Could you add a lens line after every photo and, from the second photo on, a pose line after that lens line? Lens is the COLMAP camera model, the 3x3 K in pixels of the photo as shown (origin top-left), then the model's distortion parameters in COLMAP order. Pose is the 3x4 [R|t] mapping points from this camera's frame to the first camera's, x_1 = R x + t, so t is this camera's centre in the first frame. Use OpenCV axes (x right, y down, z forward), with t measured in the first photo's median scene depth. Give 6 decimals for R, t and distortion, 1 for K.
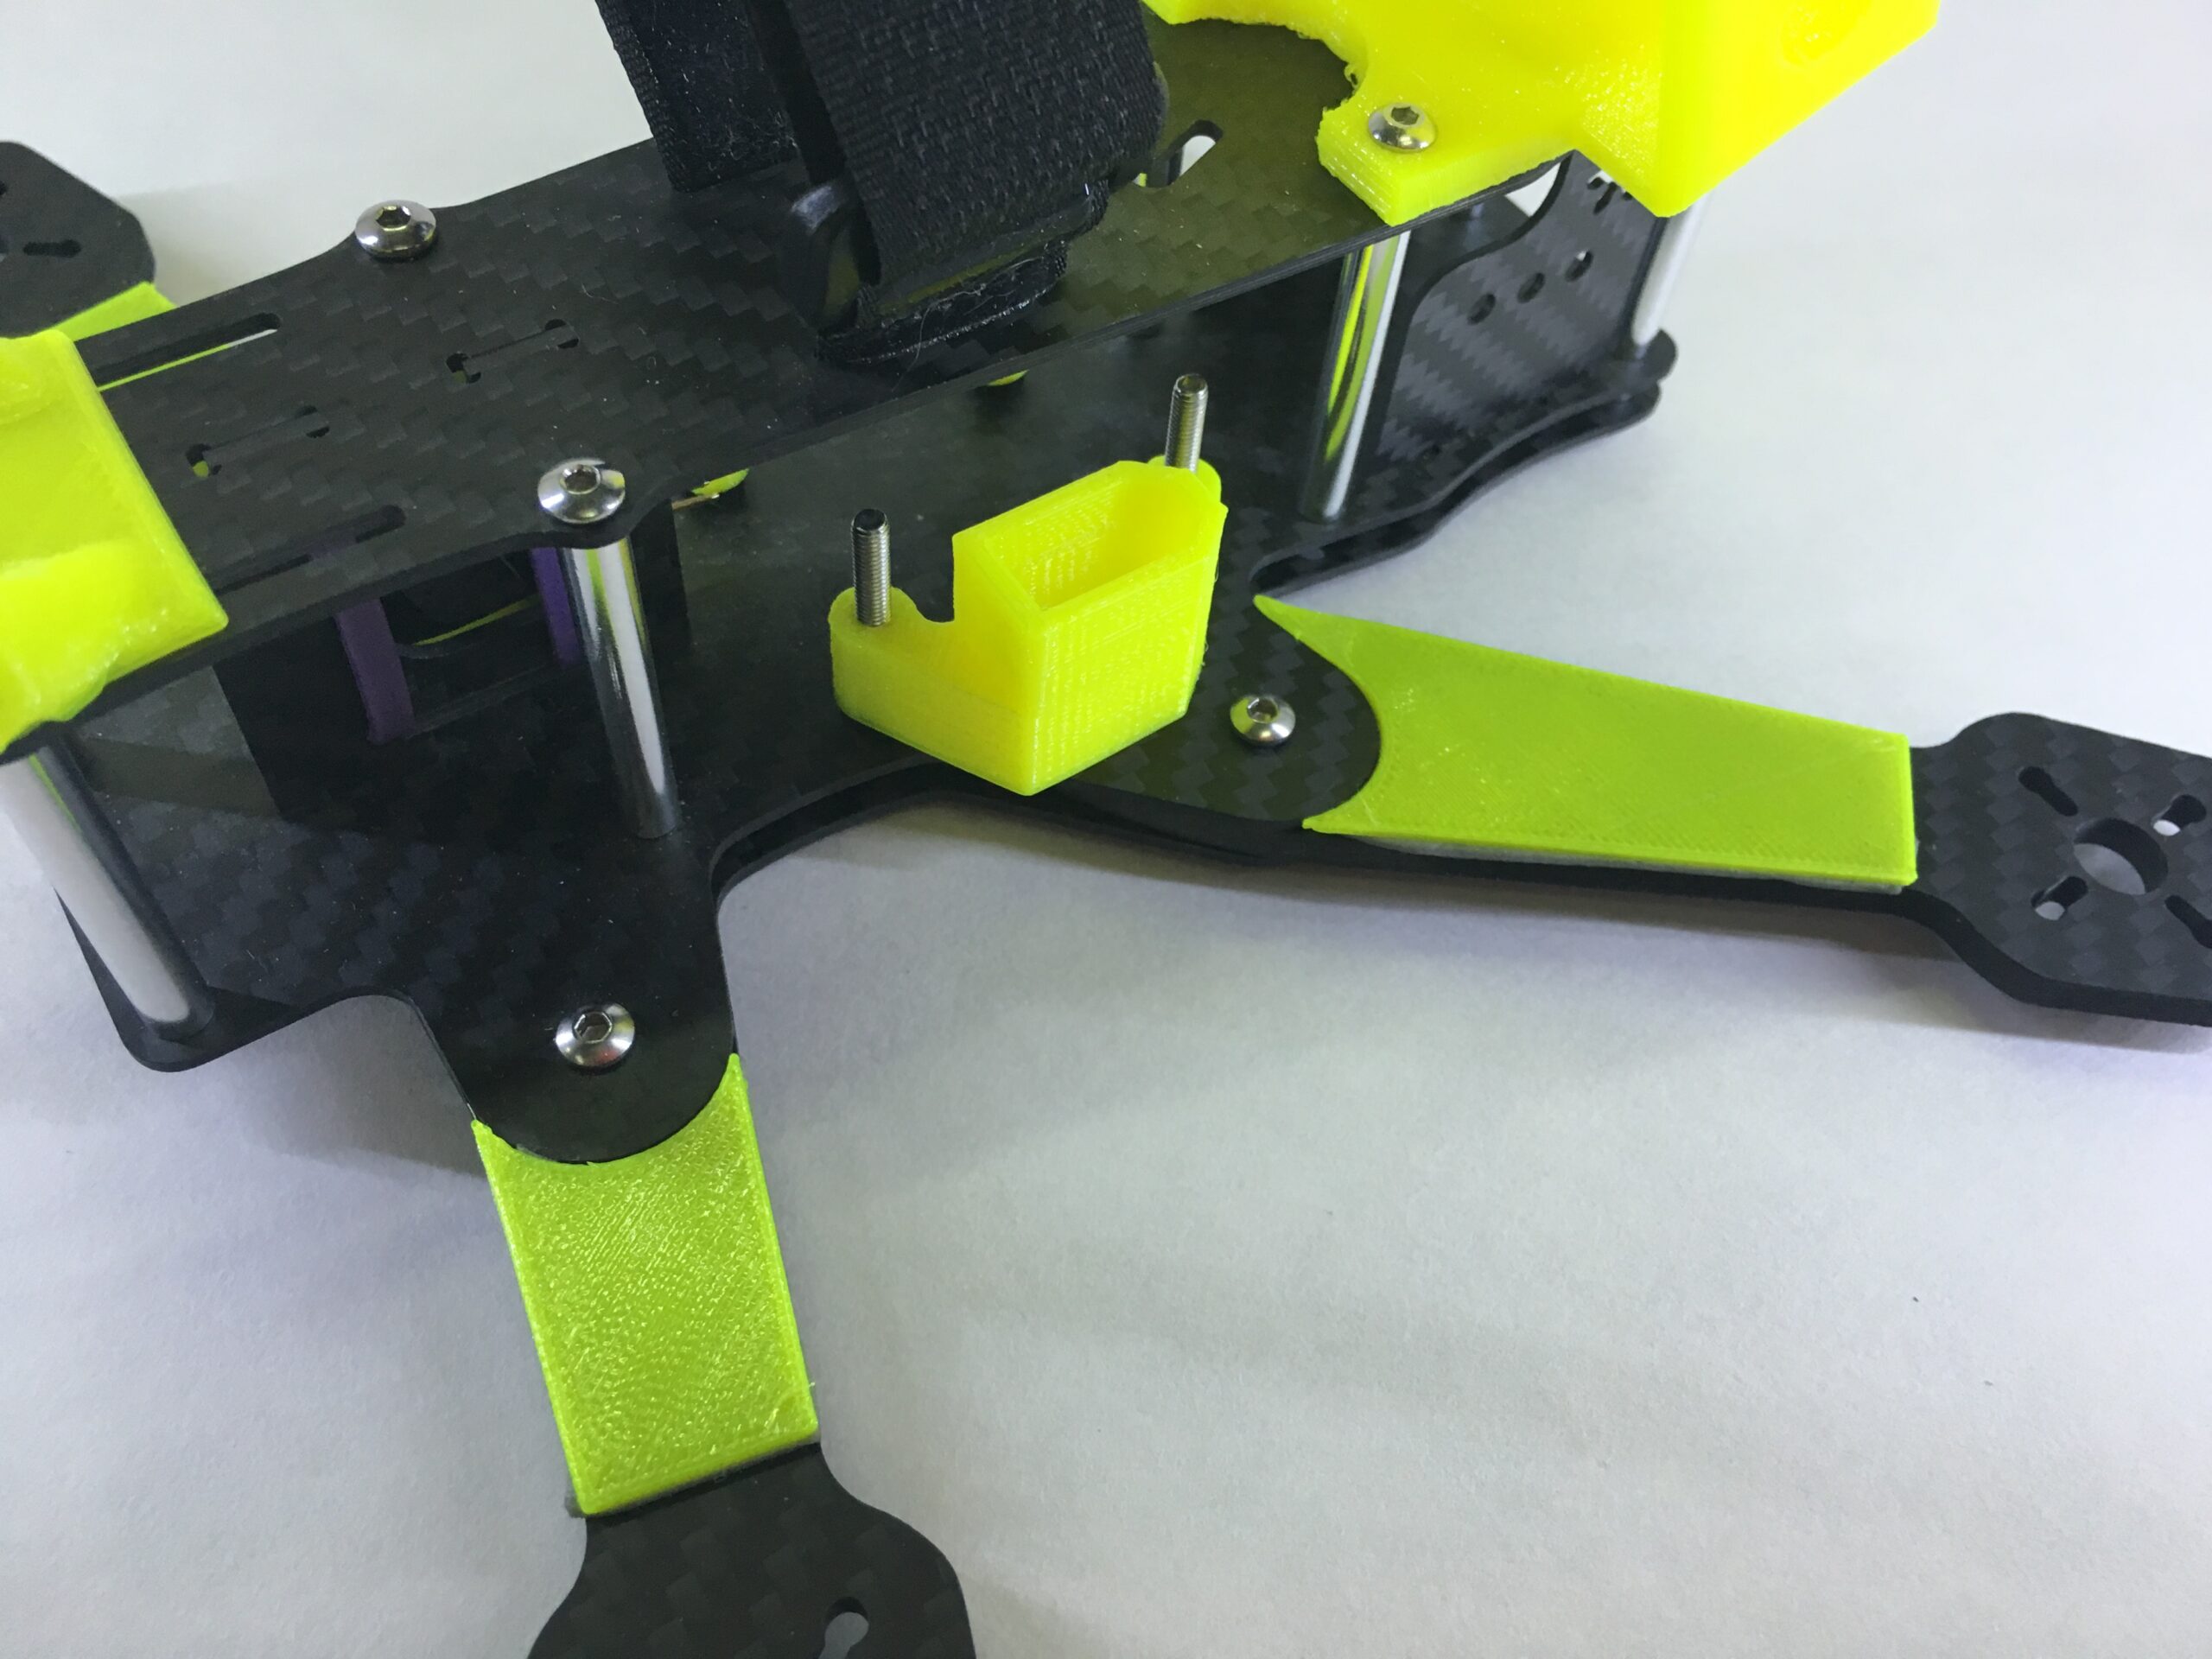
lens RADIAL K [[1895.9, 0, 1106.0], [0, 1895.9, 829.5], [0, 0, 1]] dist [0.002505, -0.007820]
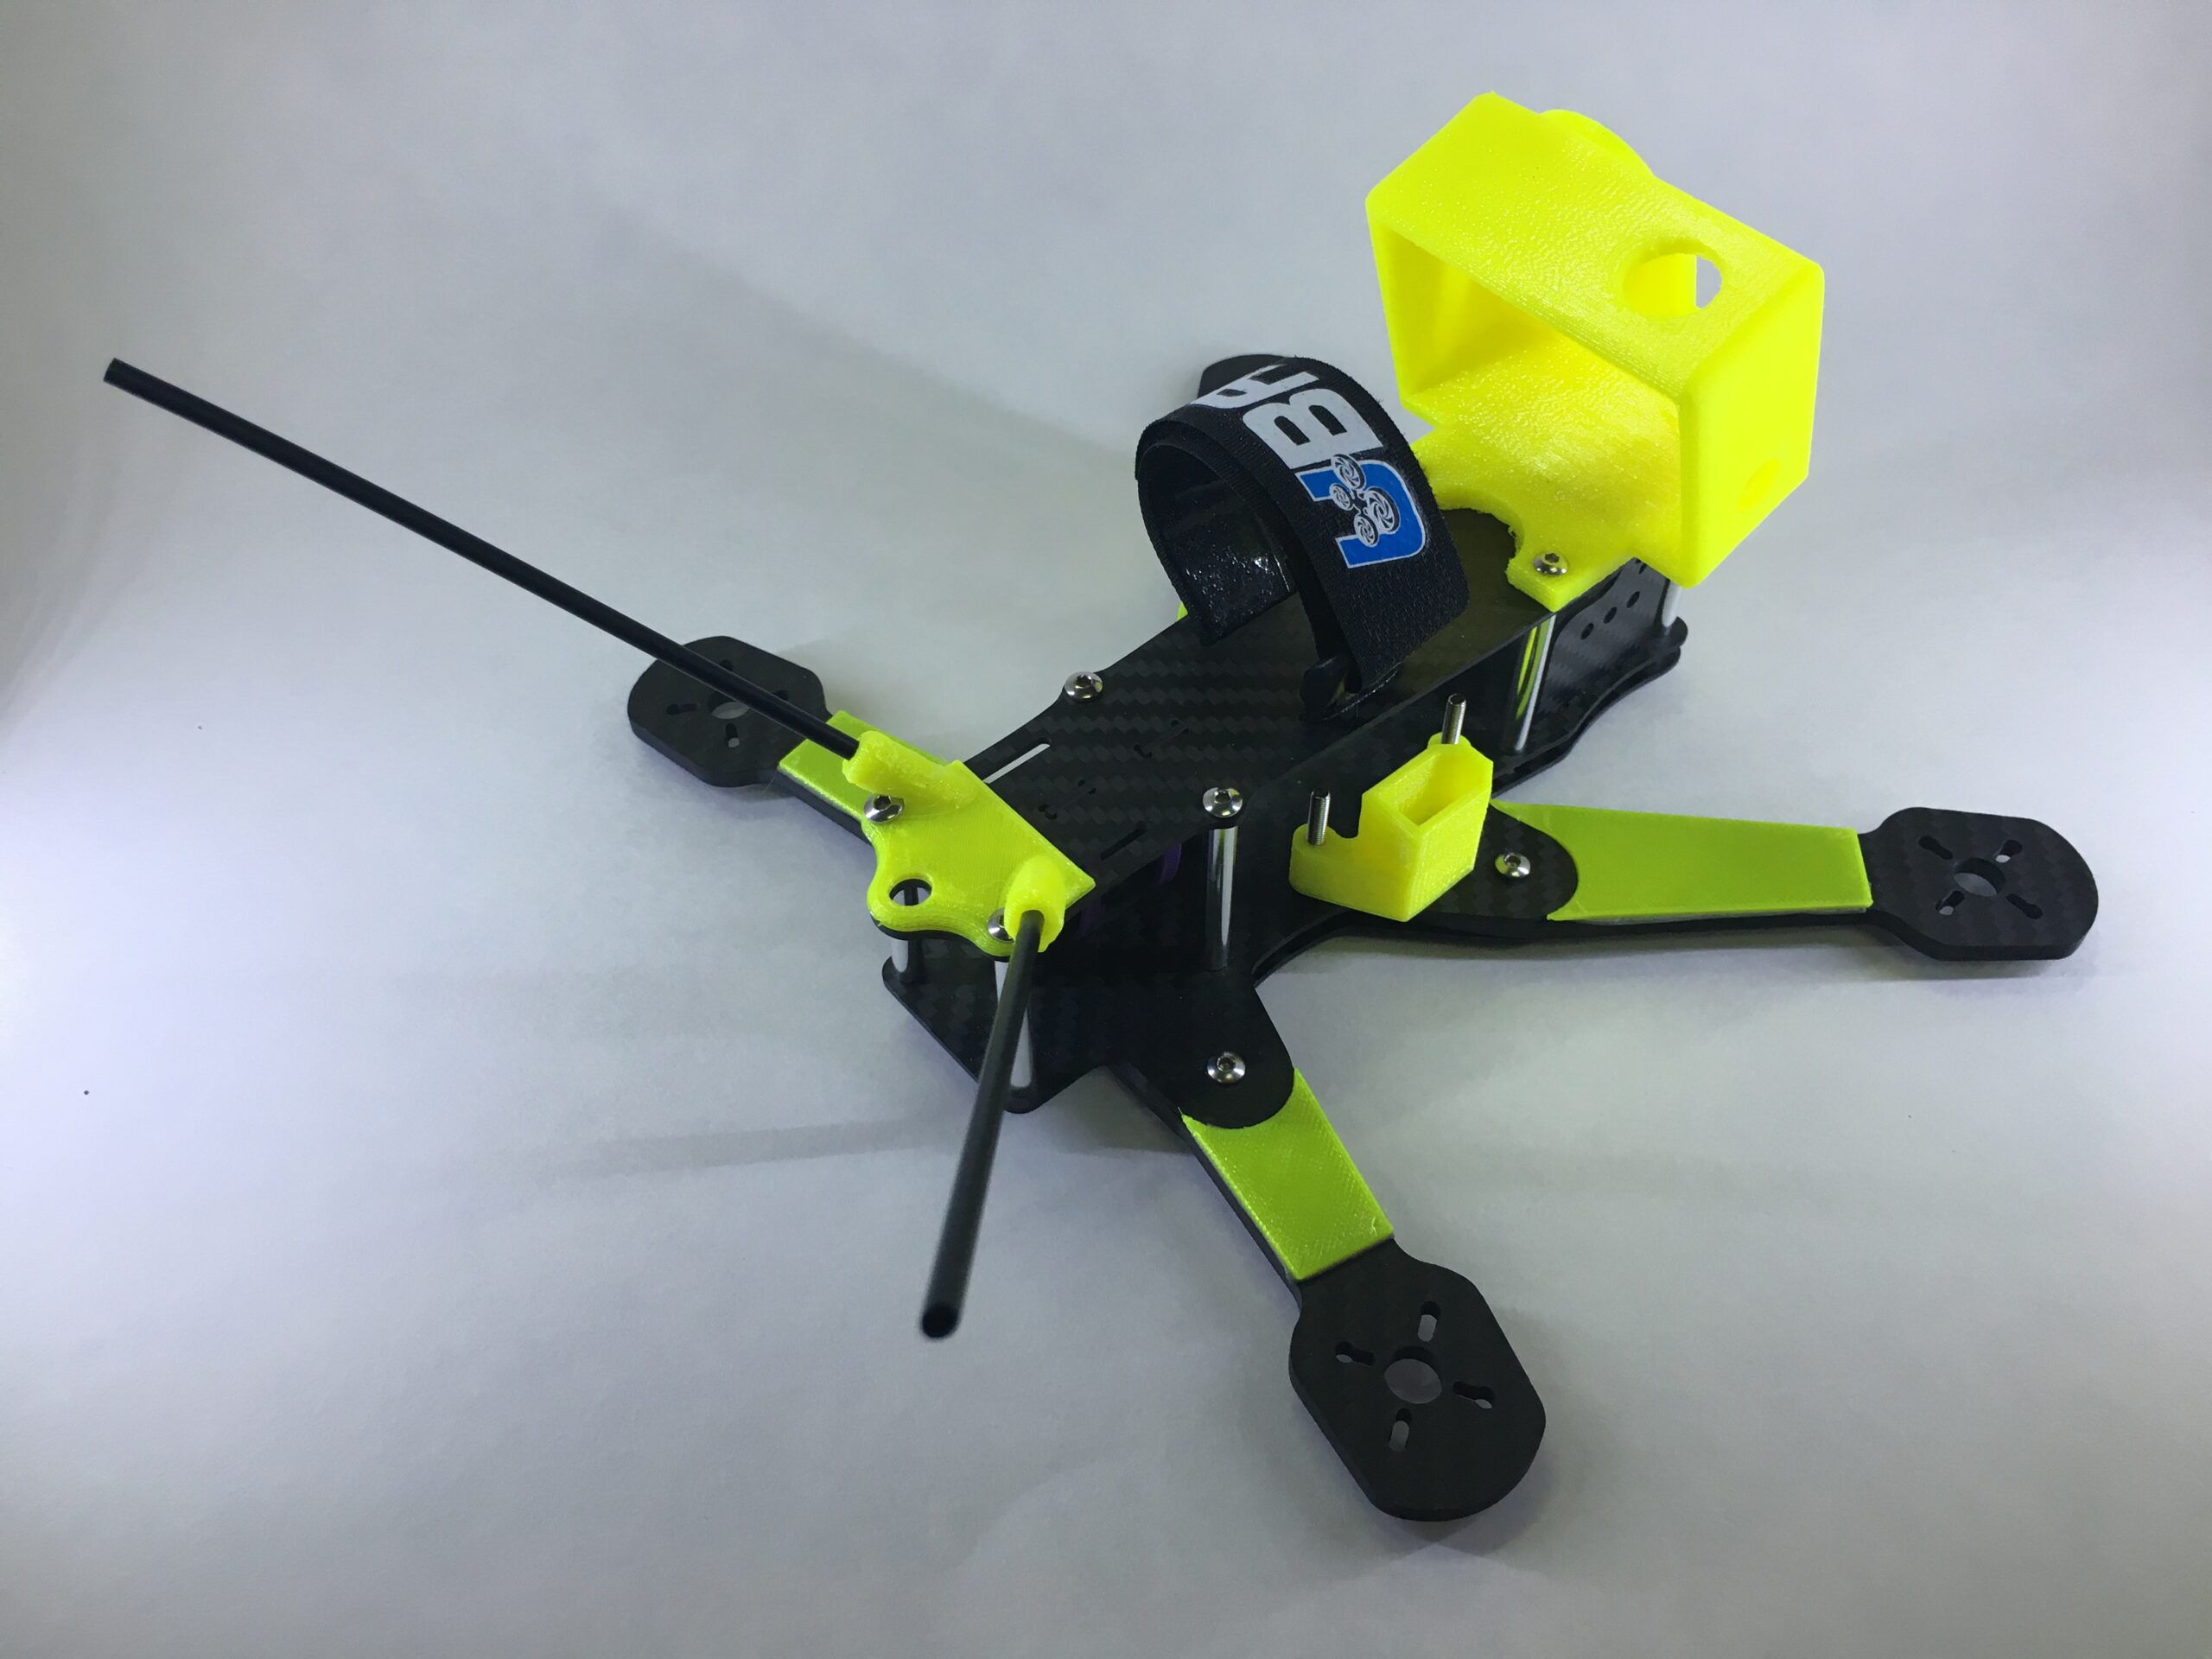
lens RADIAL K [[1952.3, 0, 1100.8], [0, 1952.3, 805.3], [0, 0, 1]] dist [0.082865, -0.170317]
pose [[0.990631, -0.133613, 0.028247, -0.373725], [0.135821, 0.985500, -0.101700, 0.024803], [-0.014249, 0.104584, 0.994414, -0.941958]]
